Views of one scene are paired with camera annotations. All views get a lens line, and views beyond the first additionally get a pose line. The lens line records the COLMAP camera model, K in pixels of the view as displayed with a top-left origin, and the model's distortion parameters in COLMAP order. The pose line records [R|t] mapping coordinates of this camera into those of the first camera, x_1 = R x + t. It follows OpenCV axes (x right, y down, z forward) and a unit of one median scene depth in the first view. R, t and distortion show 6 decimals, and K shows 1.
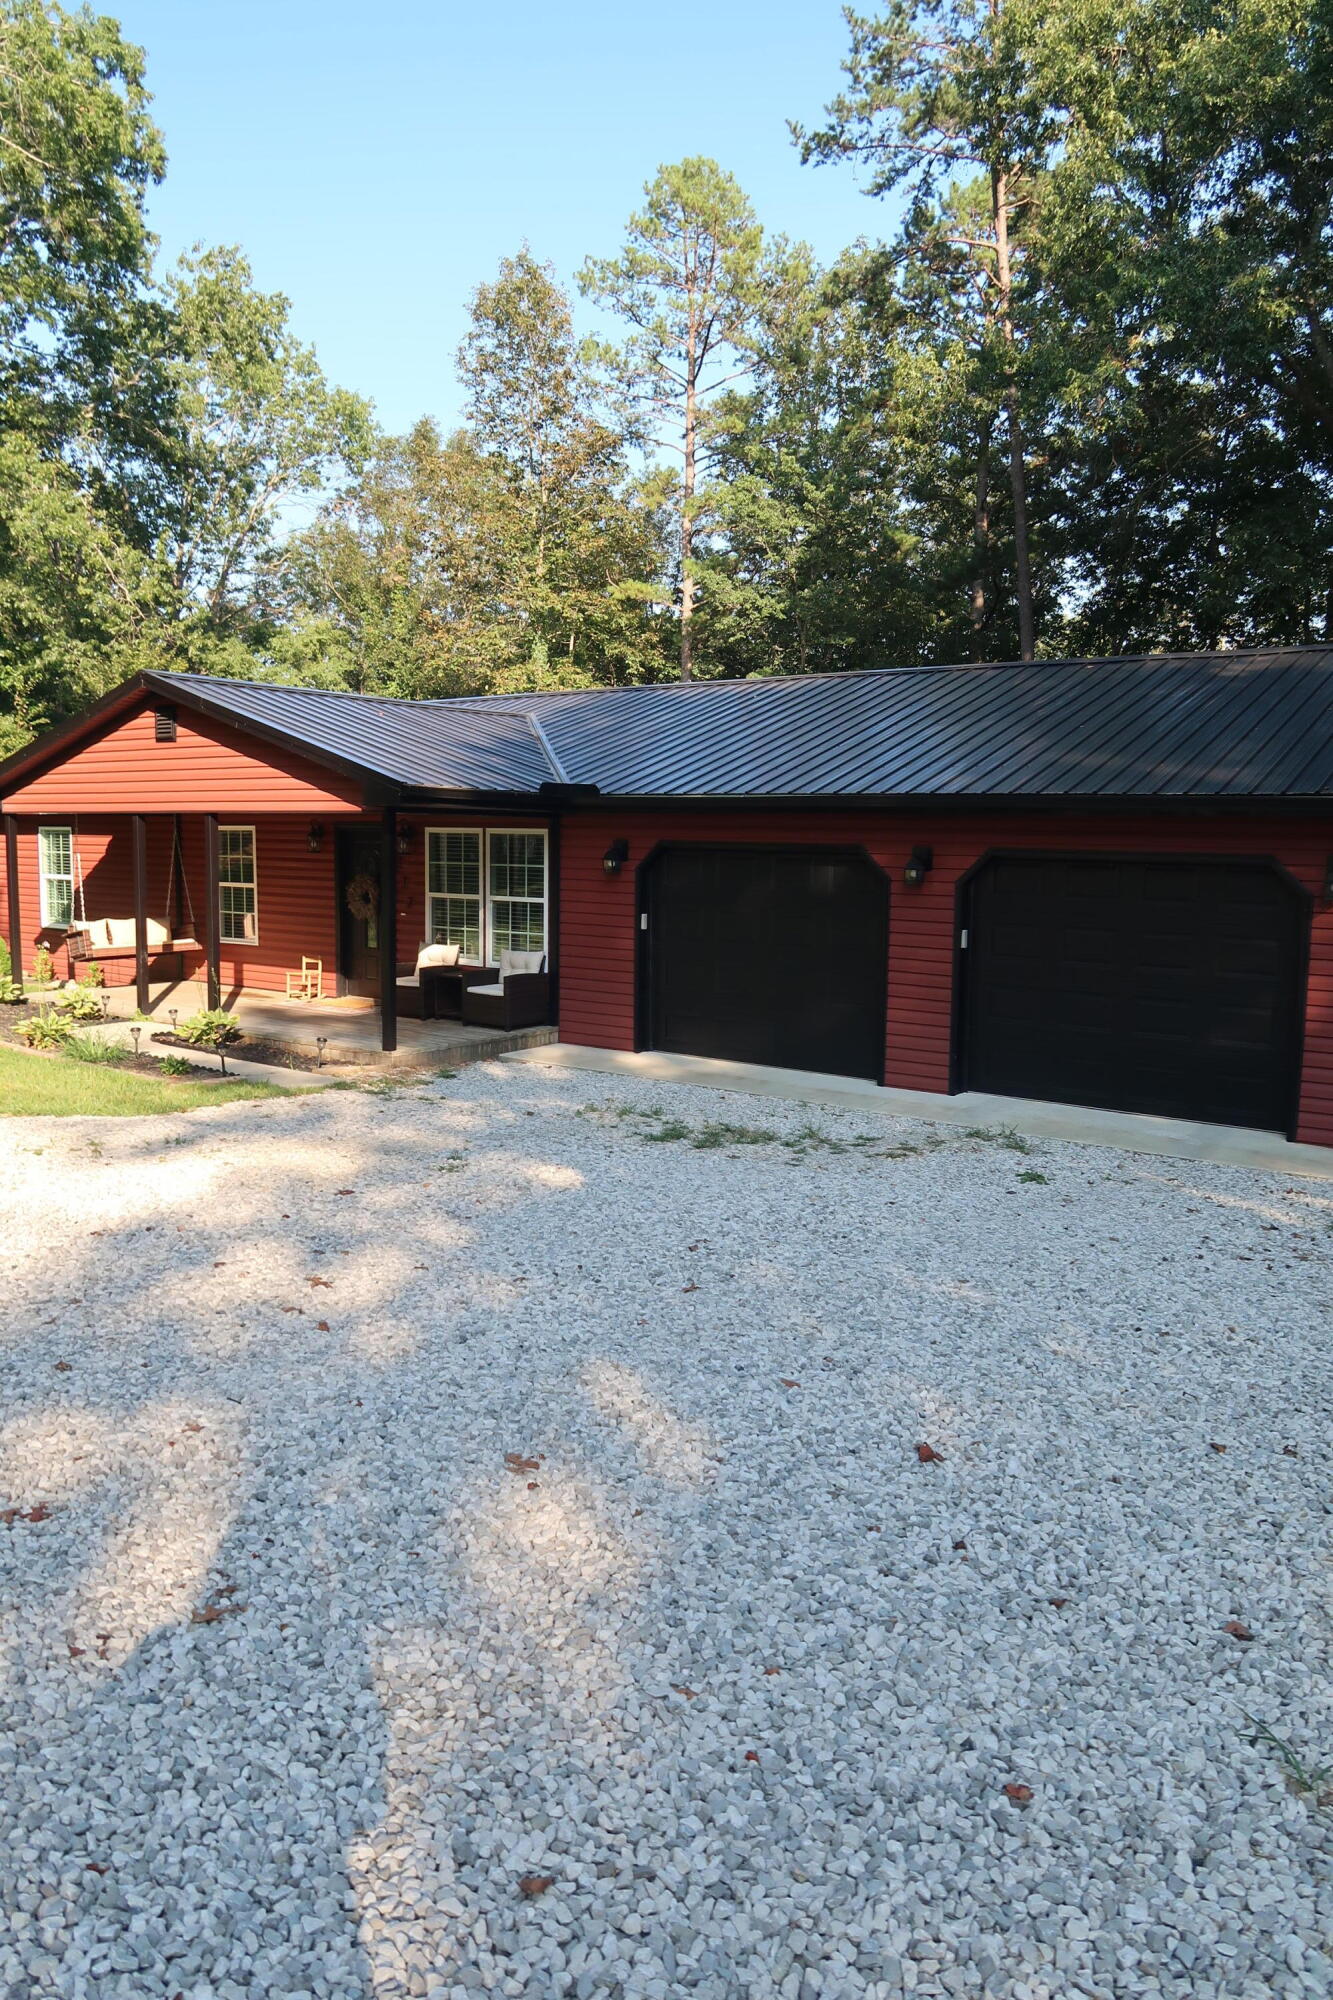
lens RADIAL K [[1385.3, 0, 665.1], [0, 1385.3, 992.3], [0, 0, 1]] dist [-0.013453, 0.007997]
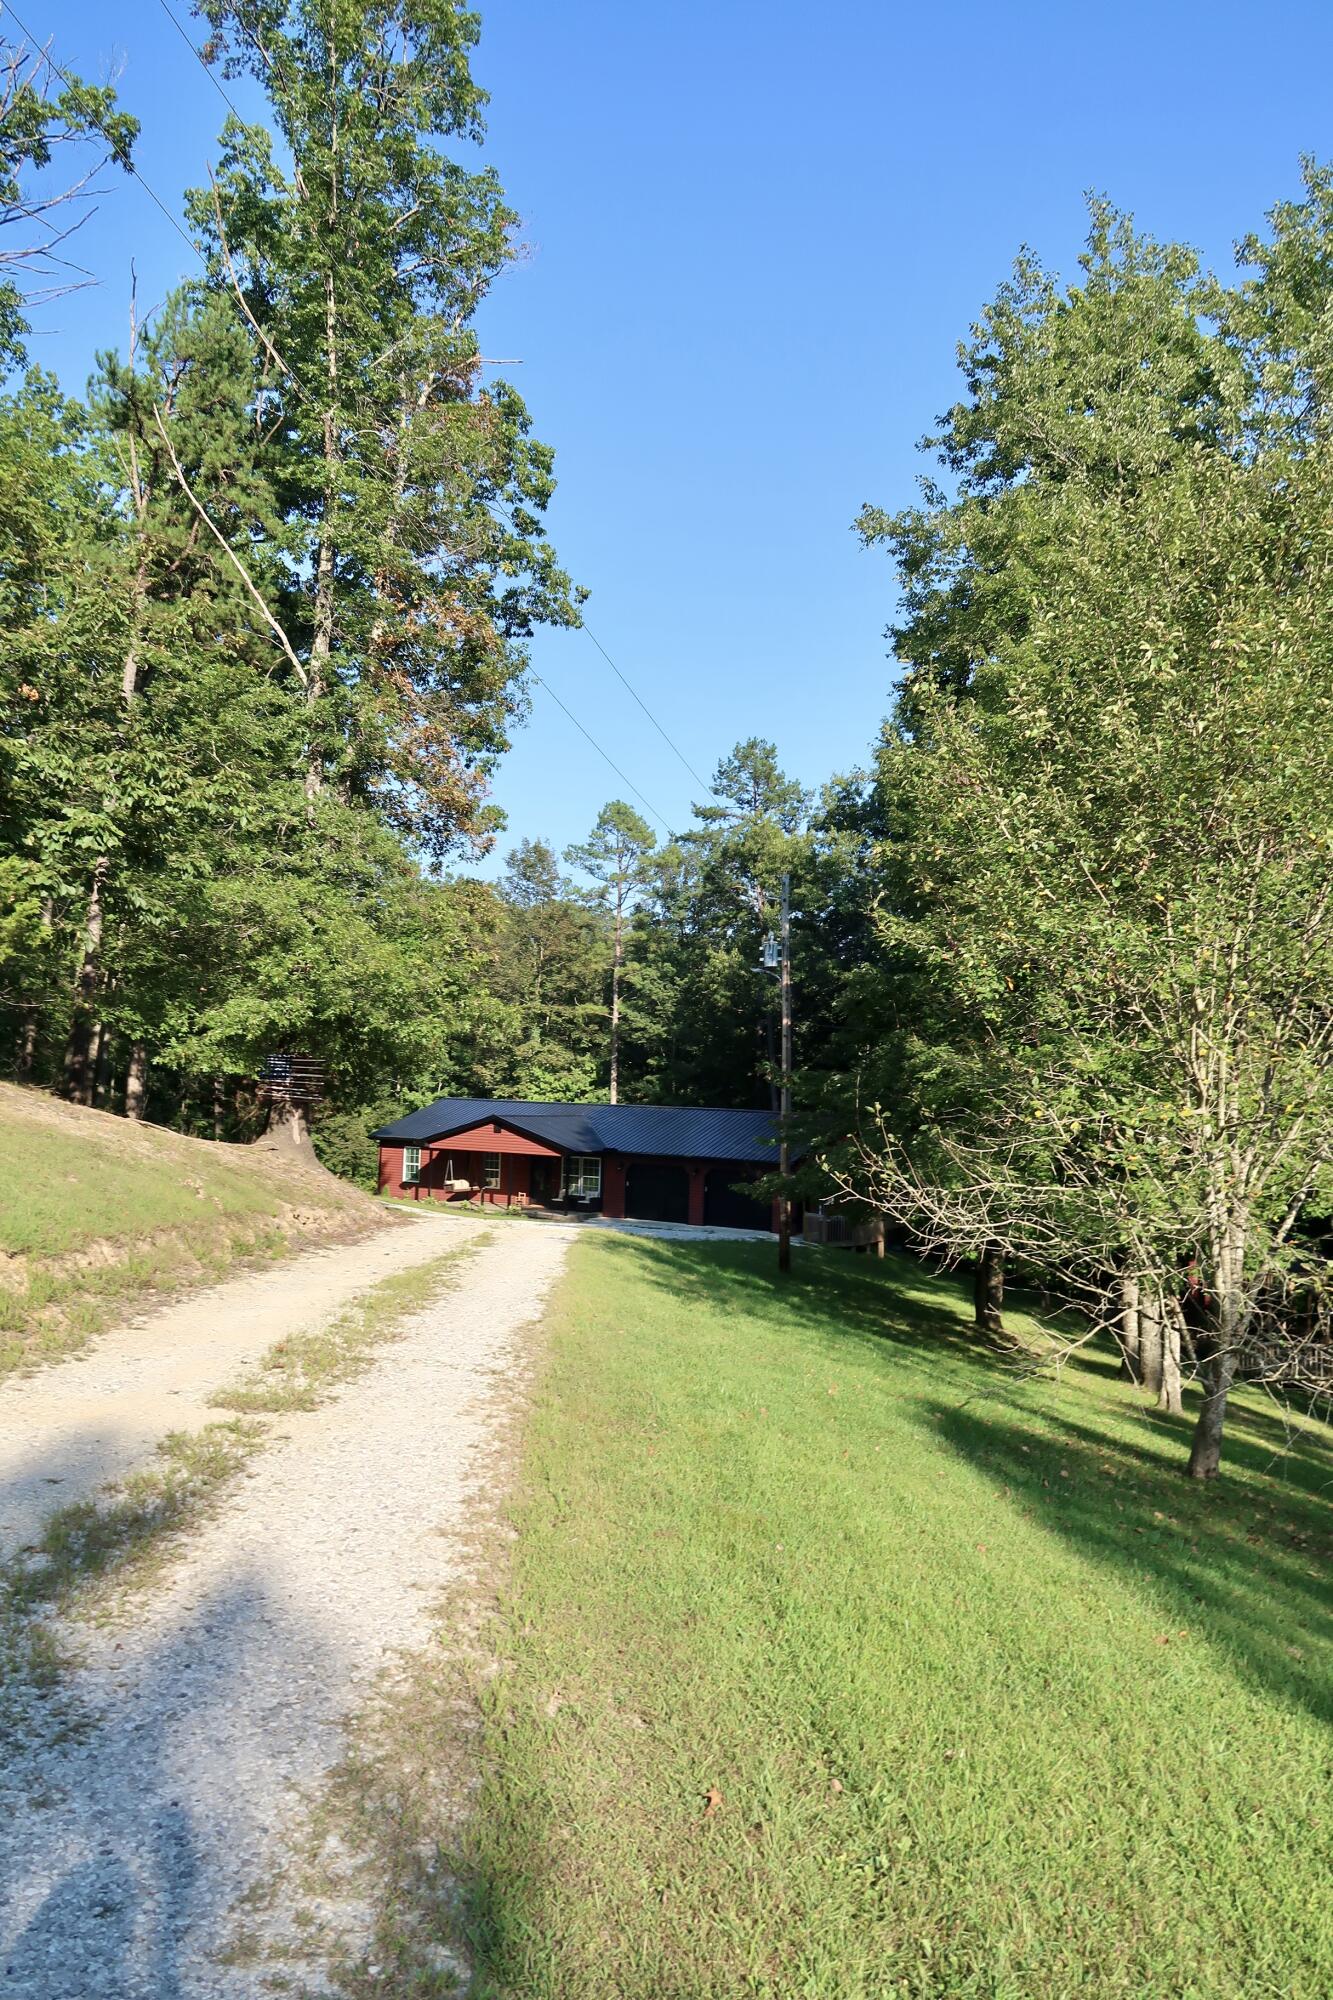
lens RADIAL K [[1385.3, 0, 665.1], [0, 1385.3, 992.3], [0, 0, 1]] dist [-0.013453, 0.007997]
pose [[0.996049, 0.024378, 0.085395, -0.082238], [-0.008905, 0.984155, -0.177085, 0.034134], [-0.088359, 0.175625, 0.980484, -0.933362]]
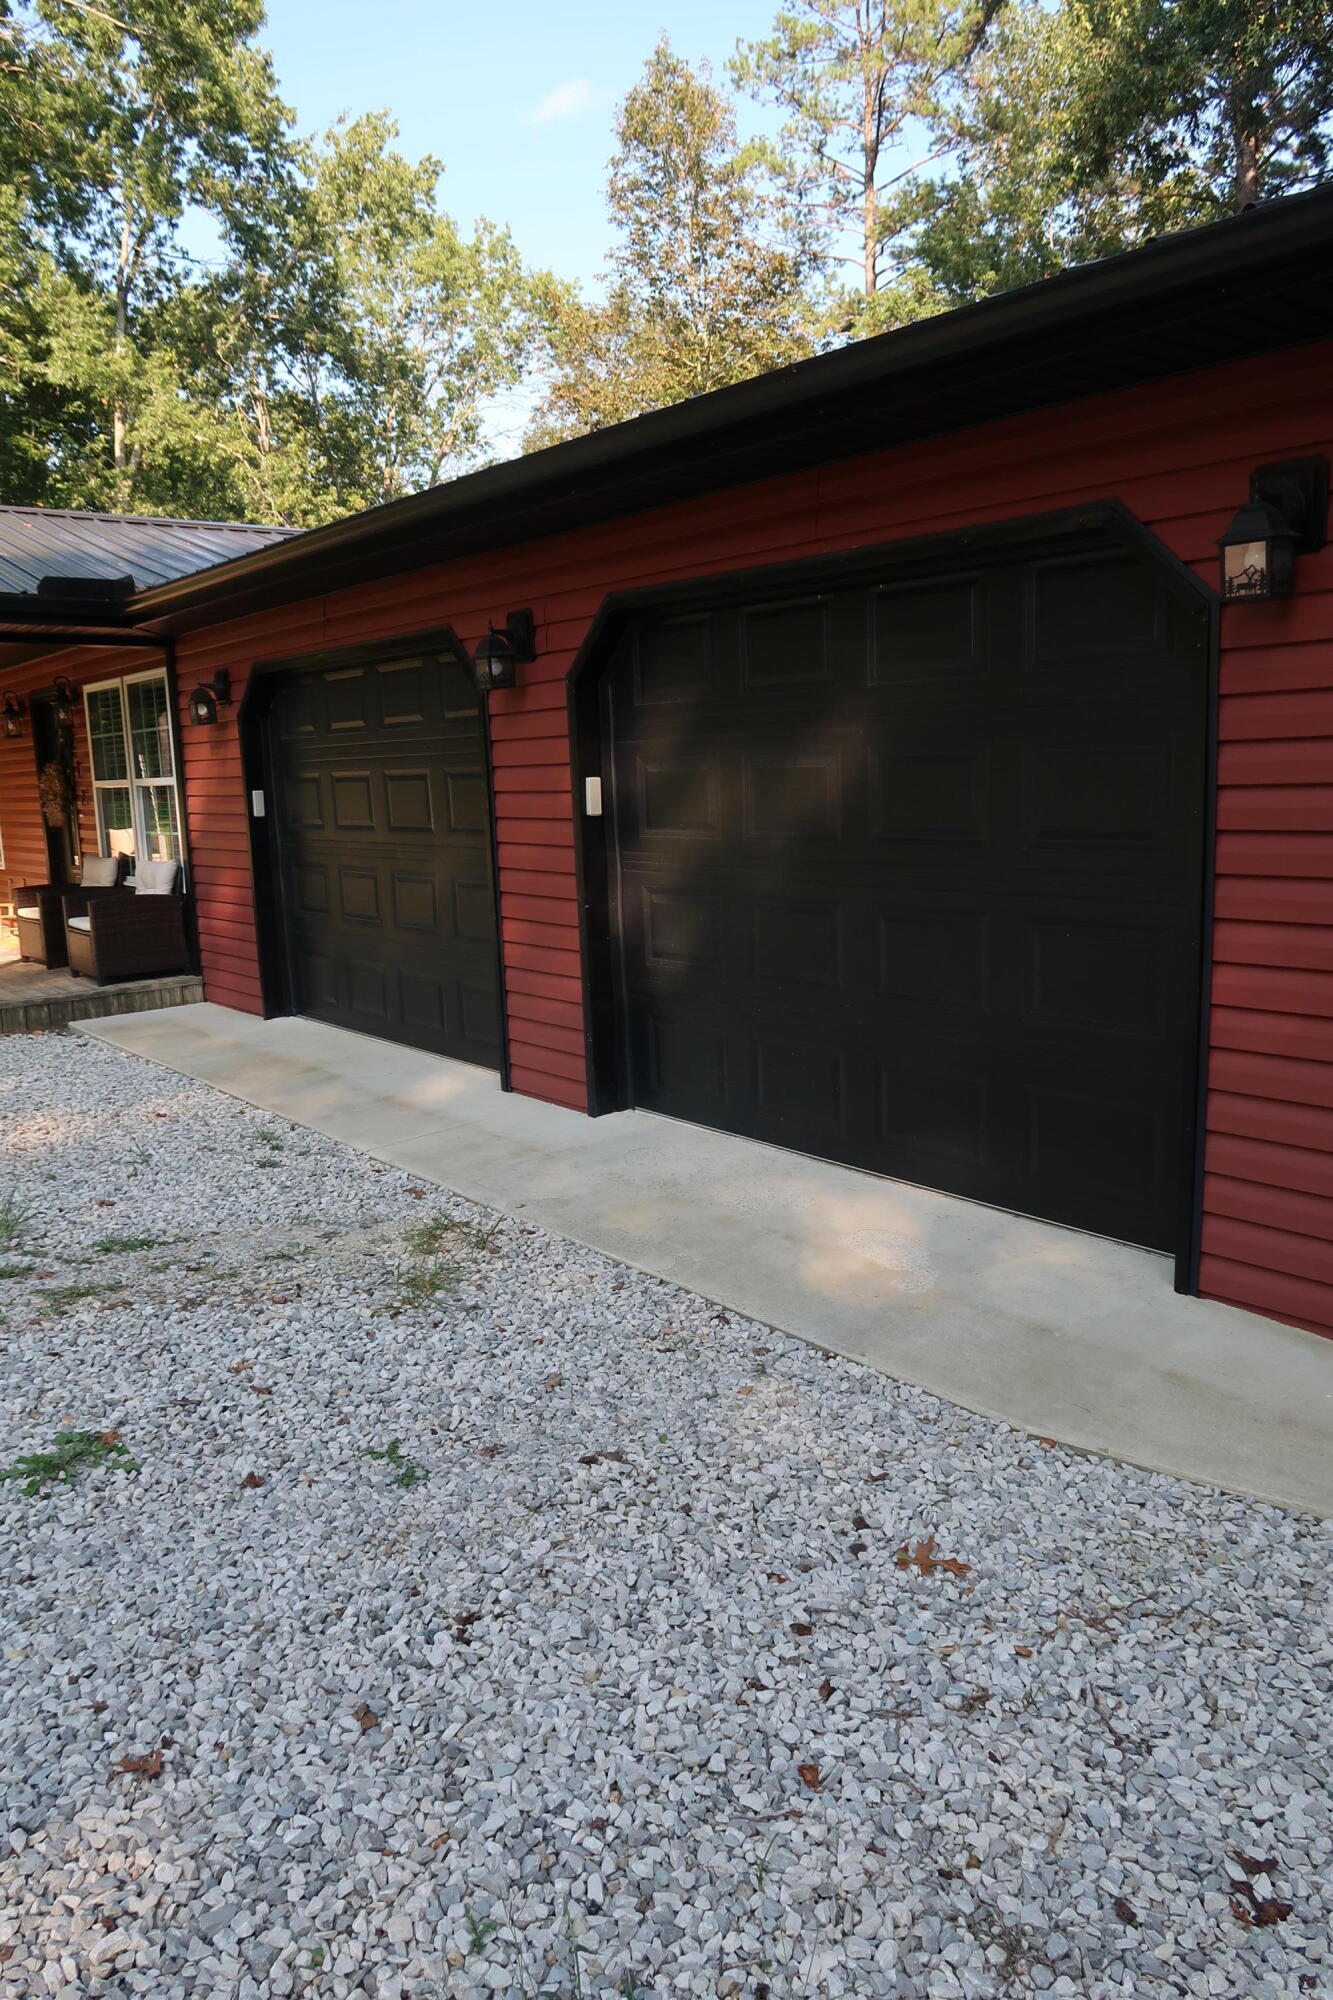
lens RADIAL K [[1385.3, 0, 665.1], [0, 1385.3, 992.3], [0, 0, 1]] dist [-0.013453, 0.007997]
pose [[0.968760, -0.009575, -0.247817, 0.100056], [0.022101, 0.998612, 0.047812, 0.001978], [0.247015, -0.051796, 0.967626, 0.149541]]
